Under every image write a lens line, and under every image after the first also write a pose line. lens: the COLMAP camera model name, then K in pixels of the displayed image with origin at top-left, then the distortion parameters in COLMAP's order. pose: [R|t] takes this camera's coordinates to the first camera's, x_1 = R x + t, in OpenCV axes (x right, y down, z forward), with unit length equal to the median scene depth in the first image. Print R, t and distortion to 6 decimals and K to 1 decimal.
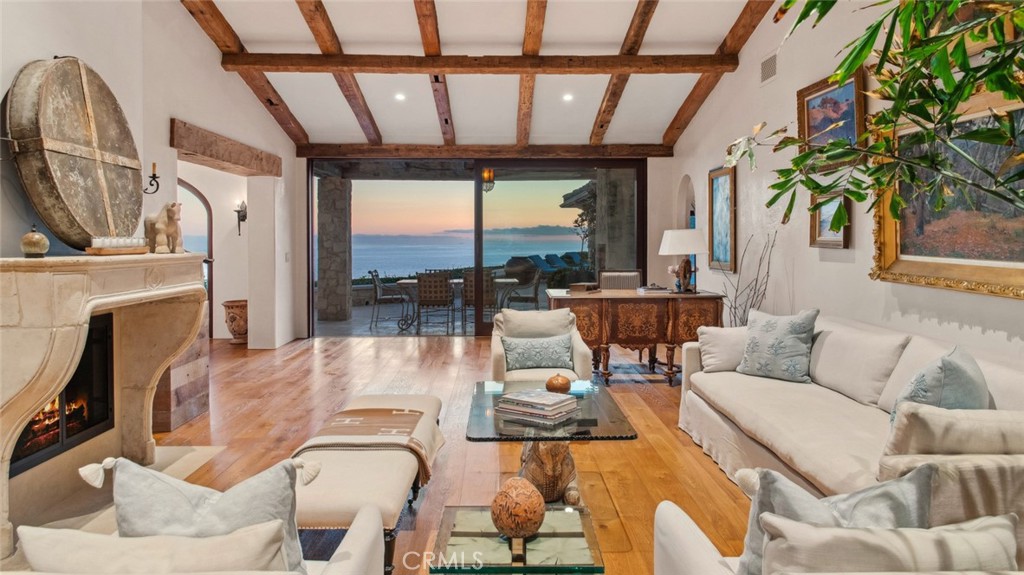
lens RADIAL K [[707.8, 0, 512.2], [0, 707.8, 252.4], [0, 0, 1]] dist [0.006724, -0.000135]
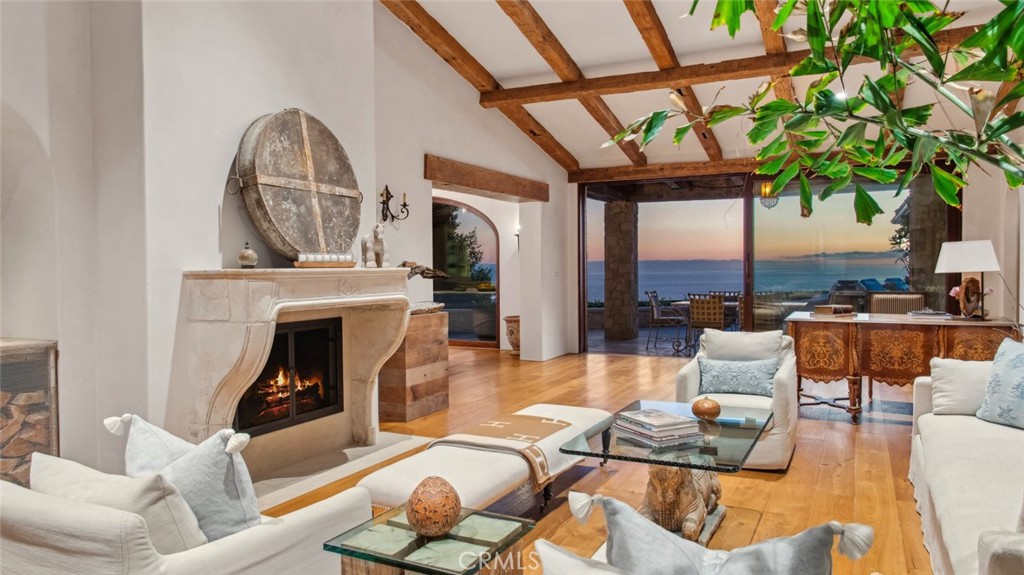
lens RADIAL K [[695.8, 0, 512.0], [0, 695.8, 287.5], [0, 0, 1]] dist [0.009050, -0.000281]
pose [[0.886097, 0.009429, -0.463403, 0.182018], [-0.002612, 0.999879, 0.015350, 0.011362], [0.463492, -0.012391, 0.886015, 0.058659]]
